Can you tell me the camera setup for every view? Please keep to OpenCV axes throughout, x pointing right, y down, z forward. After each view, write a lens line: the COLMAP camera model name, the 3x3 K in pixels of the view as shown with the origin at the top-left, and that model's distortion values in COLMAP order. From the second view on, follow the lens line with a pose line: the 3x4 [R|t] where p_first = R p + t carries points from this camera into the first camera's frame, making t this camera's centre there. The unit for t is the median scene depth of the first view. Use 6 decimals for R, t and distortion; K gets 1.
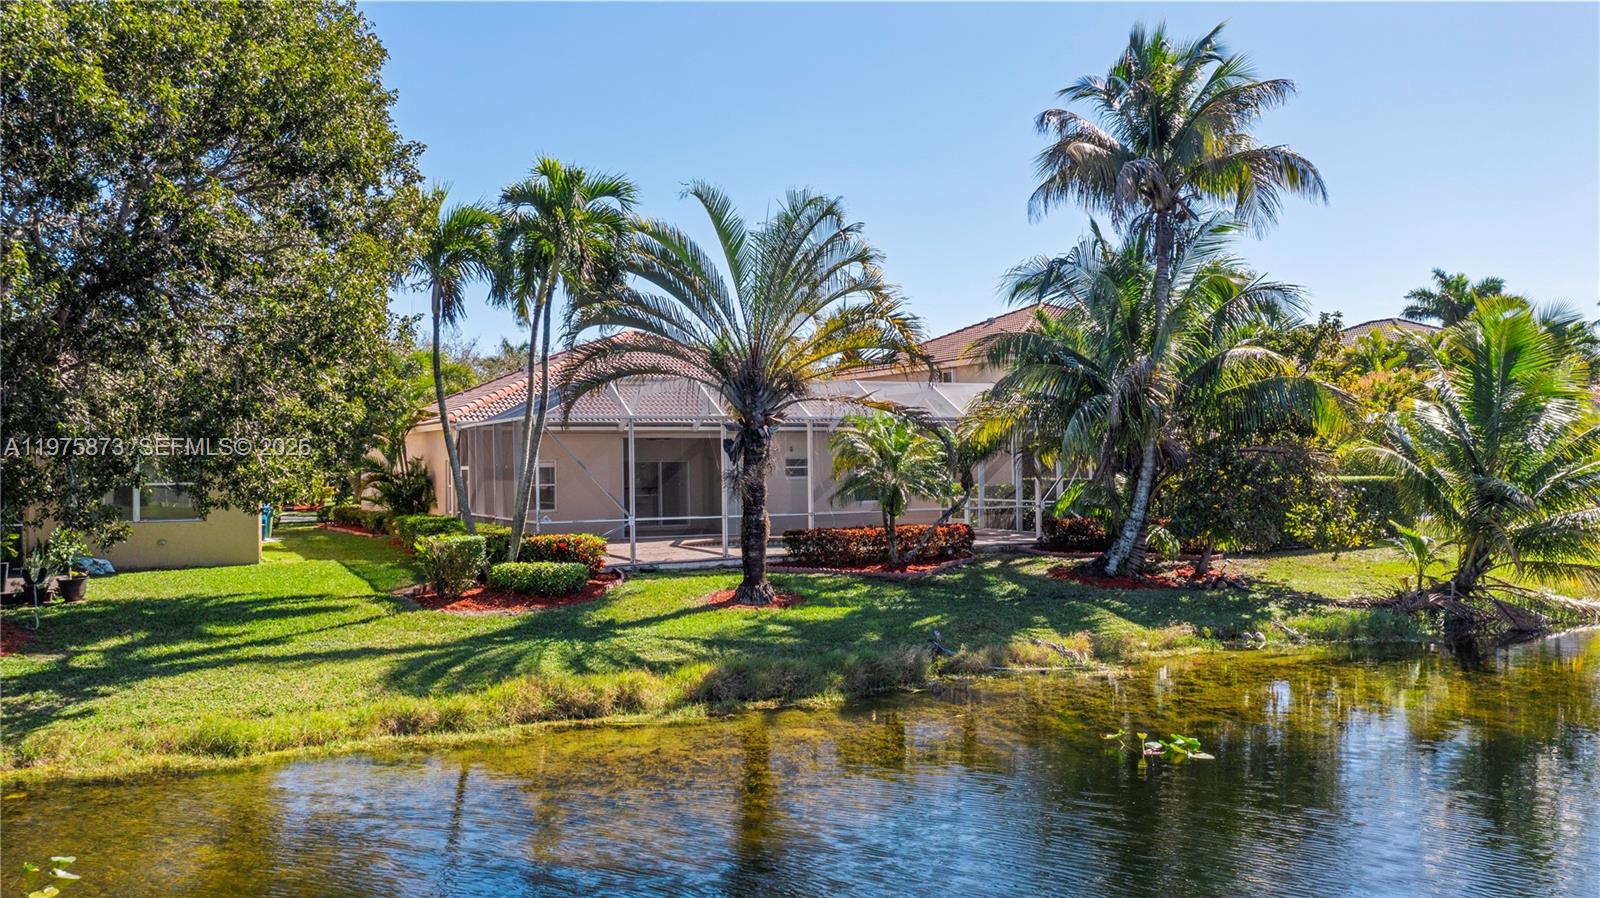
lens RADIAL K [[1324.5, 0, 799.7], [0, 1324.5, 449.3], [0, 0, 1]] dist [0.002785, 0.000798]
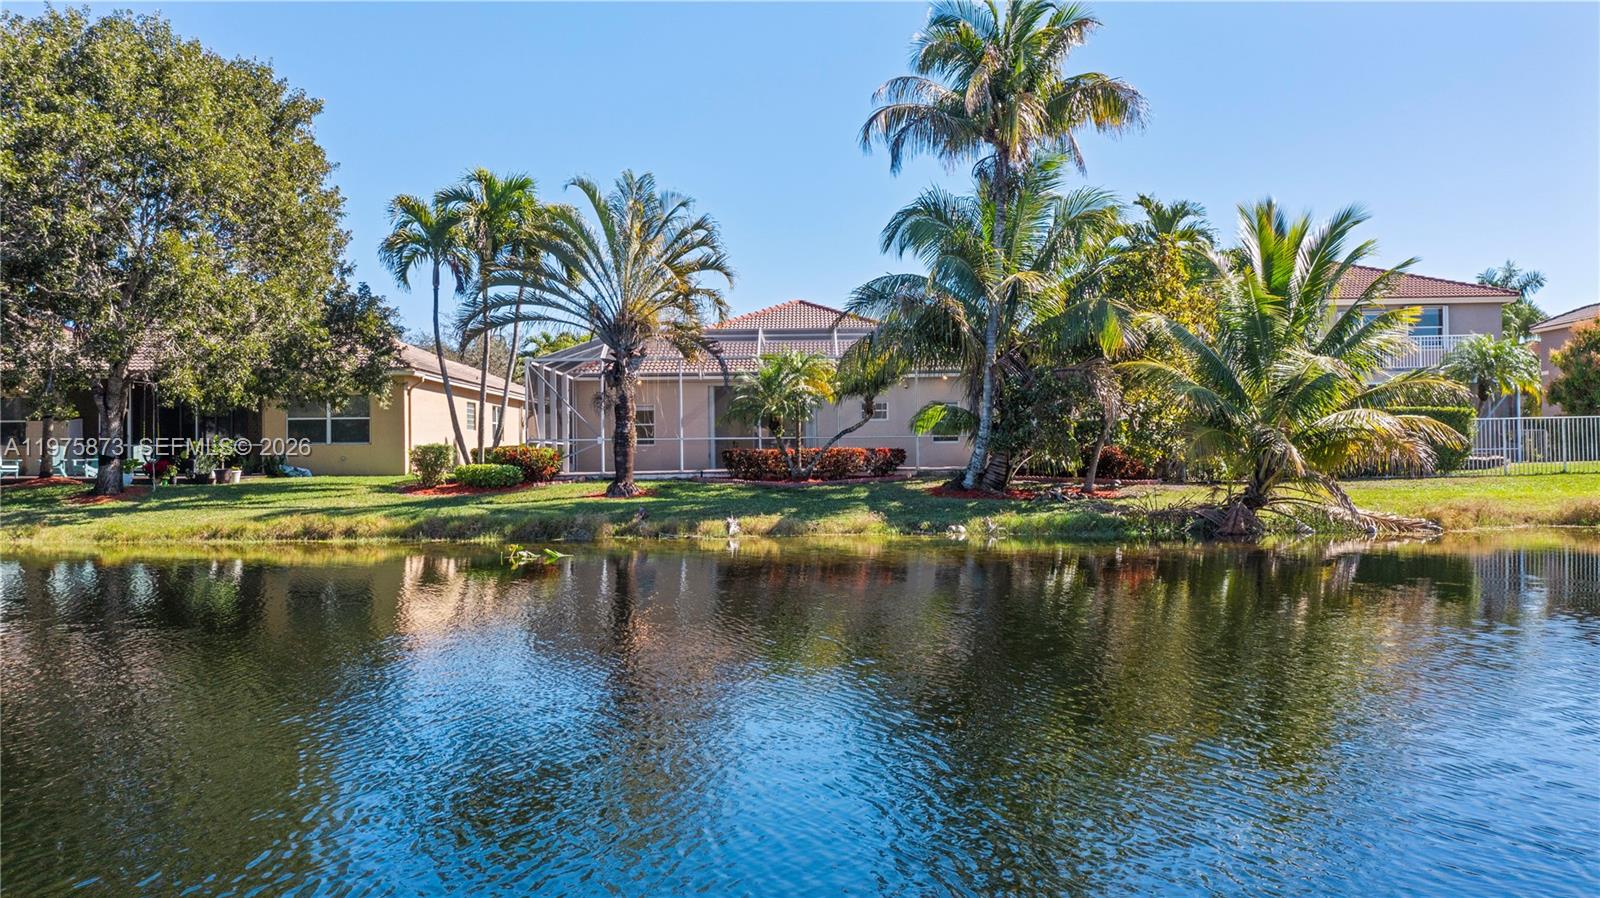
lens RADIAL K [[1324.5, 0, 800.1], [0, 1324.5, 448.4], [0, 0, 1]] dist [0.002785, 0.000798]
pose [[0.875038, -0.000886, -0.484054, 0.733095], [0.003142, 0.999988, 0.003849, 0.064186], [0.484044, -0.004889, 0.875030, -0.037592]]
